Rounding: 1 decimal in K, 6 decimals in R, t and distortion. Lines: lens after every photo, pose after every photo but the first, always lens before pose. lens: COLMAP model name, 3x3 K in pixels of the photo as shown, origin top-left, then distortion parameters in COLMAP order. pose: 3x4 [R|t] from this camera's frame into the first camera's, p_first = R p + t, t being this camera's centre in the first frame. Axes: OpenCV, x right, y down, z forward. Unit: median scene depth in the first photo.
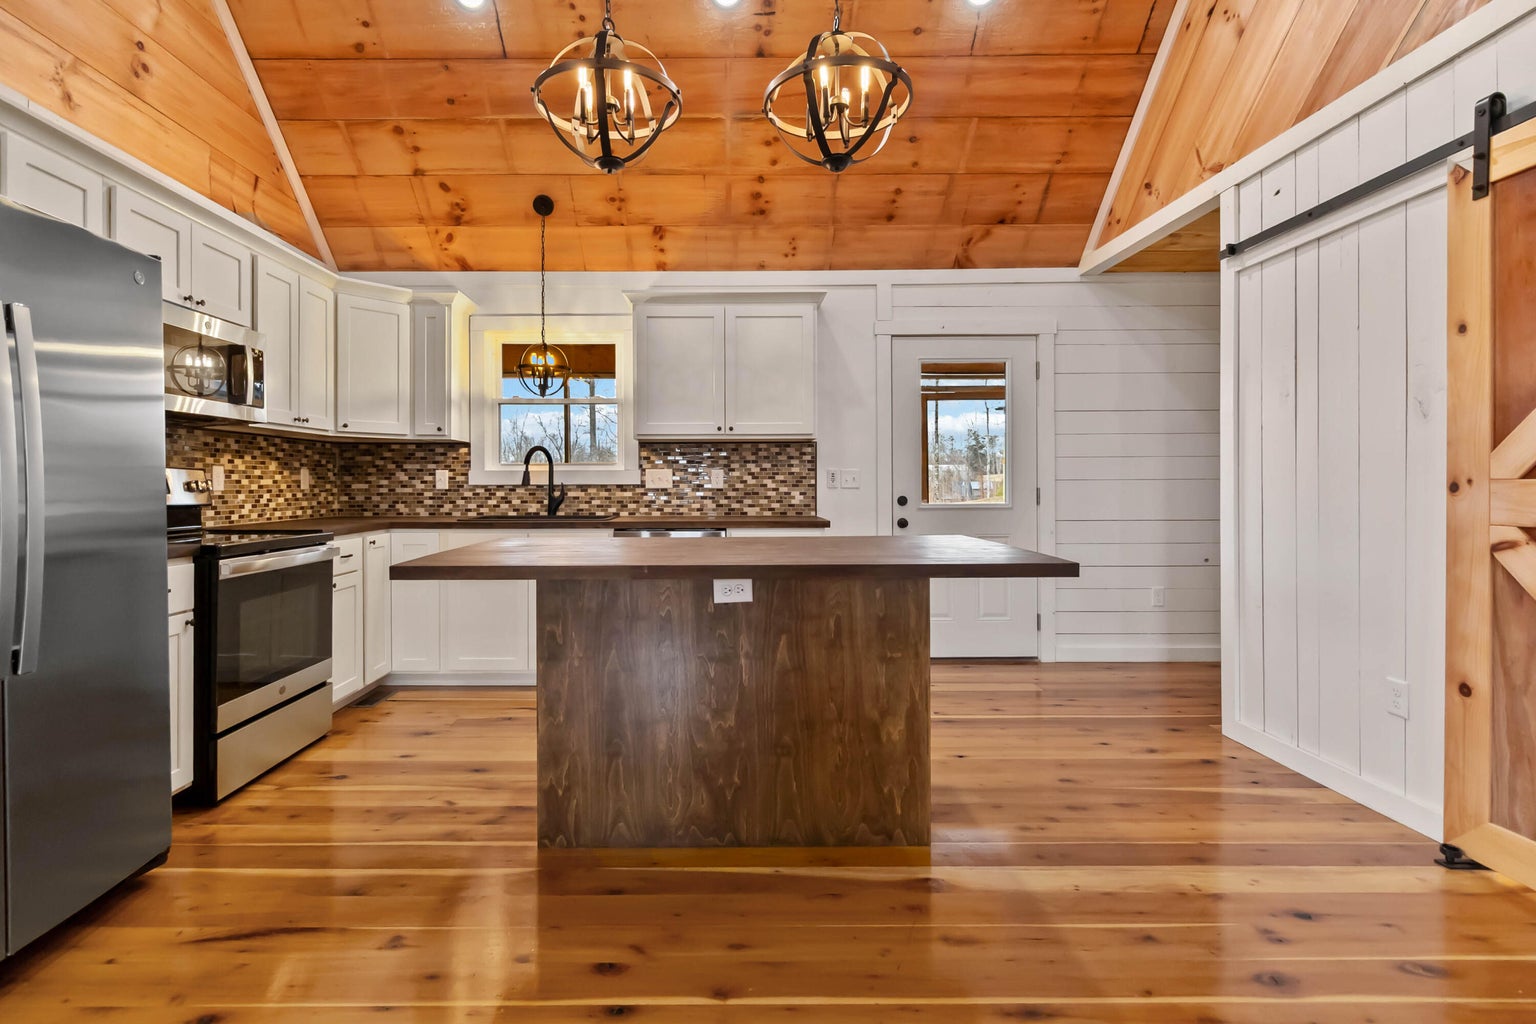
lens RADIAL K [[738.1, 0, 729.6], [0, 738.1, 486.8], [0, 0, 1]] dist [0.001557, 0.000570]
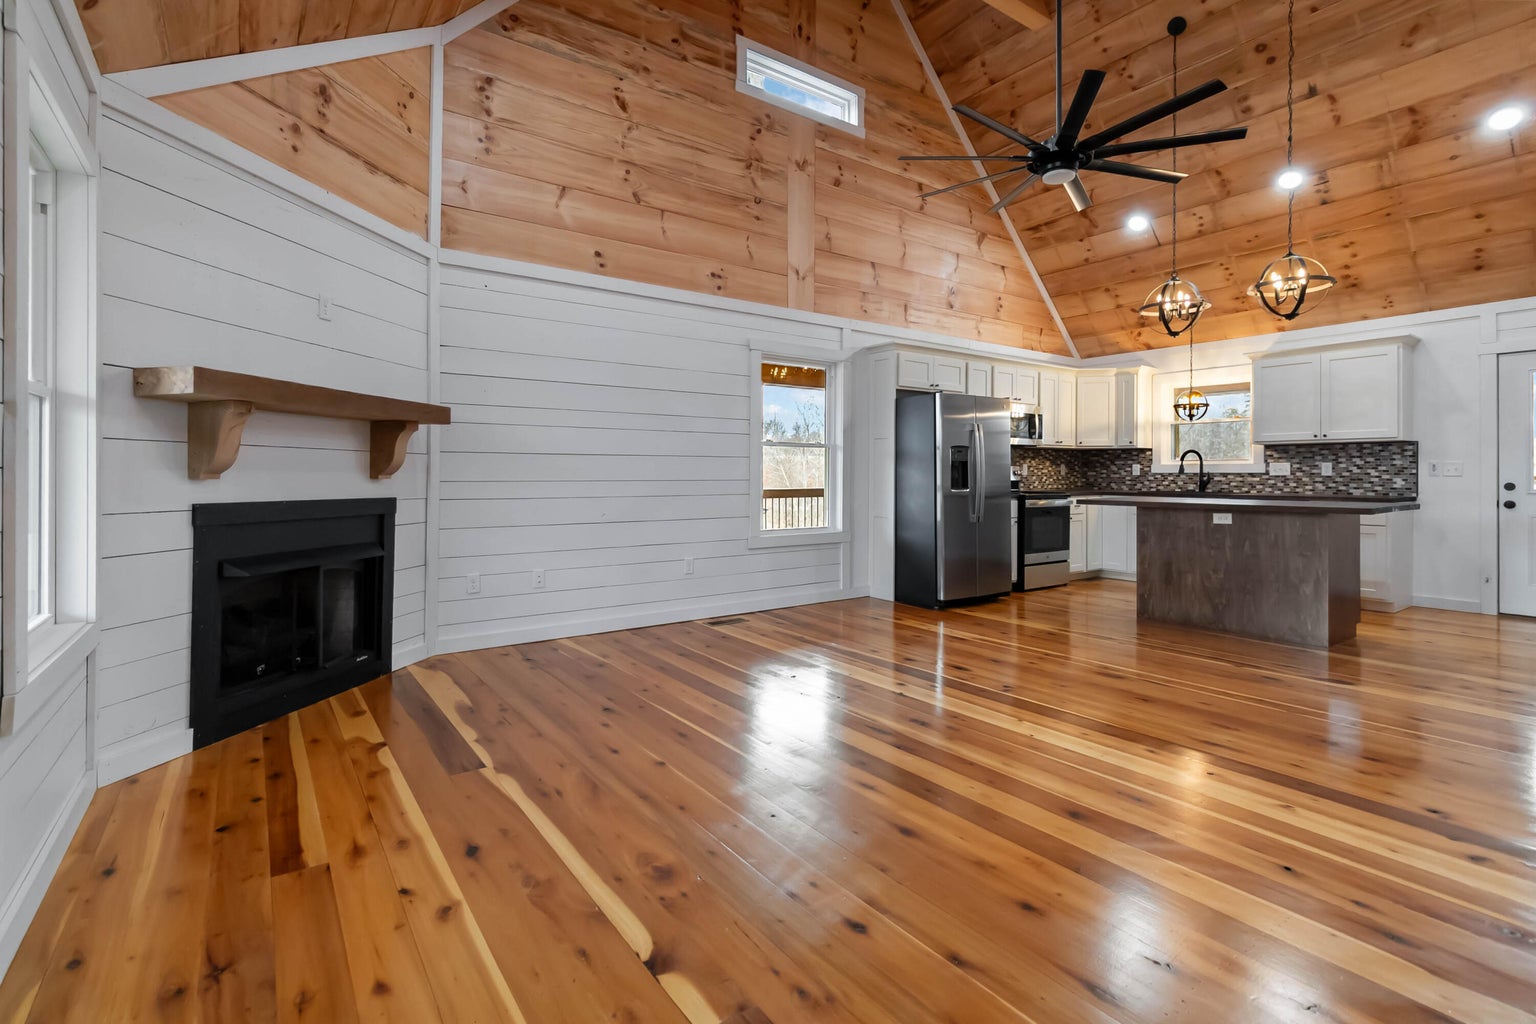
lens RADIAL K [[713.4, 0, 768.3], [0, 713.4, 470.7], [0, 0, 1]] dist [0.002517, 0.000930]
pose [[0.582624, -0.000112, -0.812742, 0.552222], [-0.005848, 0.999974, -0.004329, 0.005558], [0.812721, 0.007275, 0.582608, -0.805583]]
